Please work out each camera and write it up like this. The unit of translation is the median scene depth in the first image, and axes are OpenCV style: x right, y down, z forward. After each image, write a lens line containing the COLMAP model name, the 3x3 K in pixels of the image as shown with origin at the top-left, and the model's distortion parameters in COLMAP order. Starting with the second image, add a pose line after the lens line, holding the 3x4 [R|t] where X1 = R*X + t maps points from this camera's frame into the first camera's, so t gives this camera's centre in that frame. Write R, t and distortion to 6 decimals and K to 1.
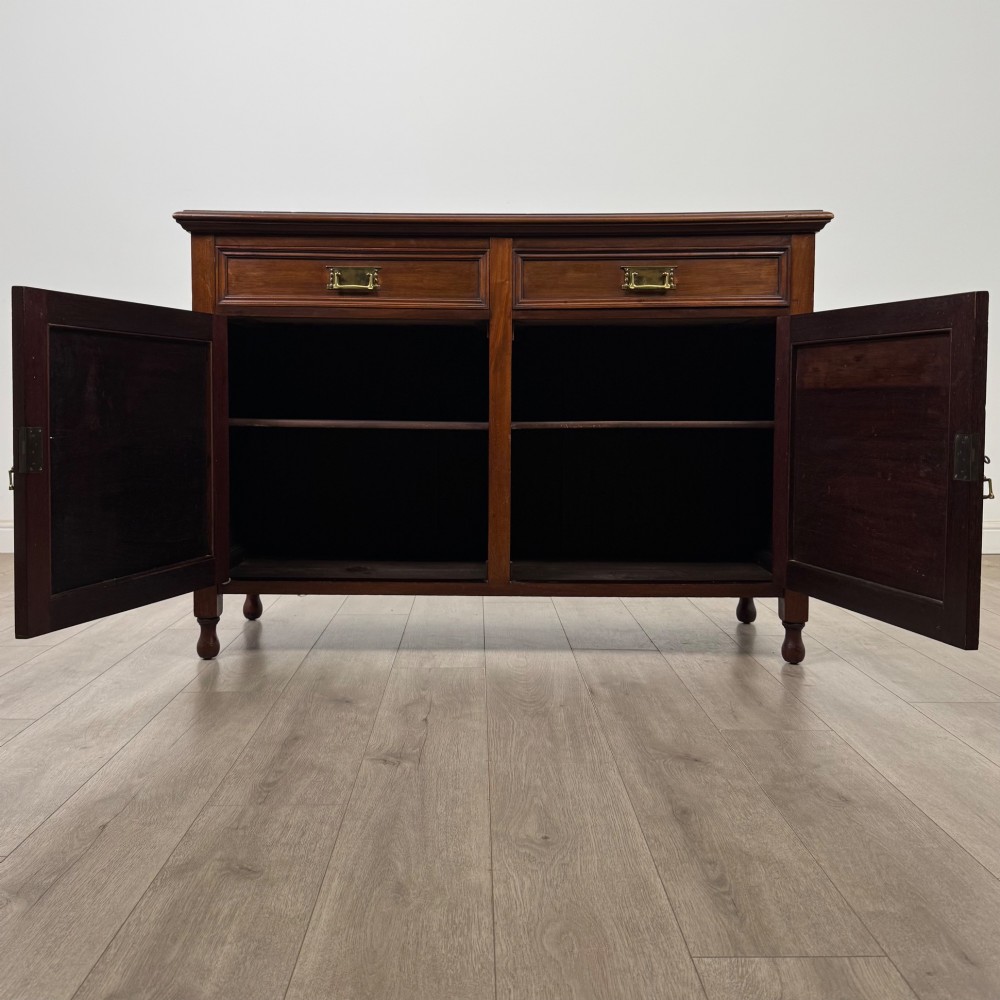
lens RADIAL K [[1249.8, 0, 479.5], [0, 1249.8, 460.3], [0, 0, 1]] dist [0.057409, 0.000000]
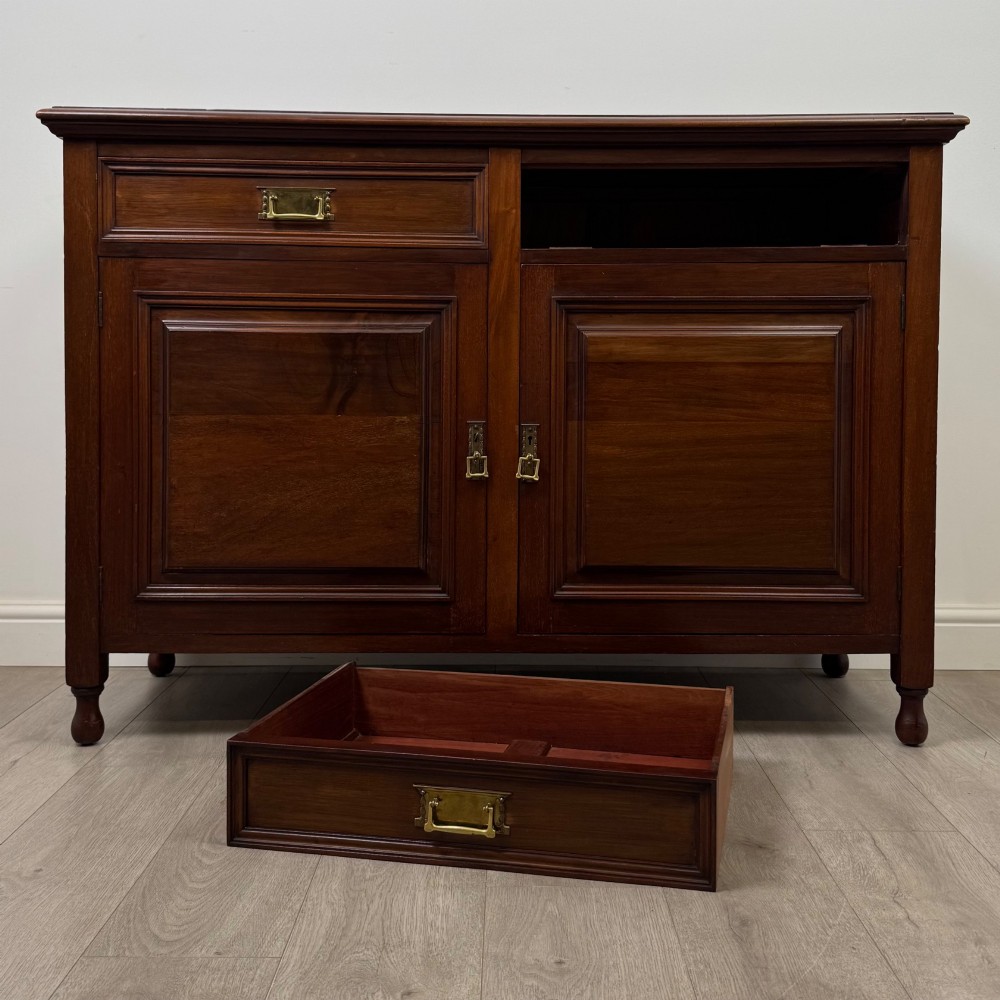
lens RADIAL K [[1249.8, 0, 496.3], [0, 1249.8, 424.7], [0, 0, 1]] dist [0.057409, 0.000000]
pose [[0.999396, -0.000254, 0.034739, -0.012260], [0.000335, 0.999997, -0.002315, -0.019398], [-0.034738, 0.002325, 0.999394, 0.289438]]
